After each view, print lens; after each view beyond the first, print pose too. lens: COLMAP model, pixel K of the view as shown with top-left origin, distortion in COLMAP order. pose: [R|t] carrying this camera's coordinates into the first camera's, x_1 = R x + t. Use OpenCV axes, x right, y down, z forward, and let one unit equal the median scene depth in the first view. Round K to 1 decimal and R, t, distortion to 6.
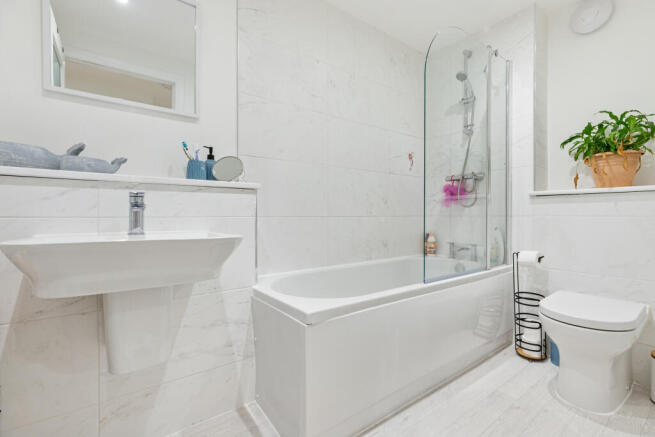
lens RADIAL K [[297.4, 0, 327.2], [0, 297.4, 214.9], [0, 0, 1]] dist [0.001772, 0.000207]
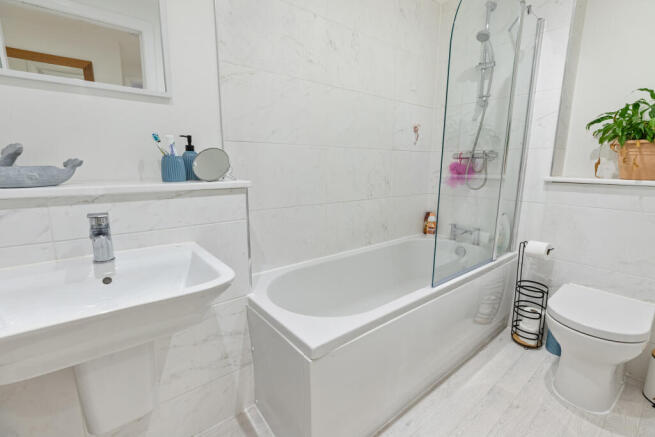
lens RADIAL K [[295.0, 0, 327.5], [0, 295.0, 218.5], [0, 0, 1]] dist [0.002326, 0.000242]
pose [[0.999335, -0.000994, 0.036456, -0.032621], [-0.005352, 0.984808, 0.173565, -0.127199], [-0.036075, -0.173644, 0.984147, 0.122070]]
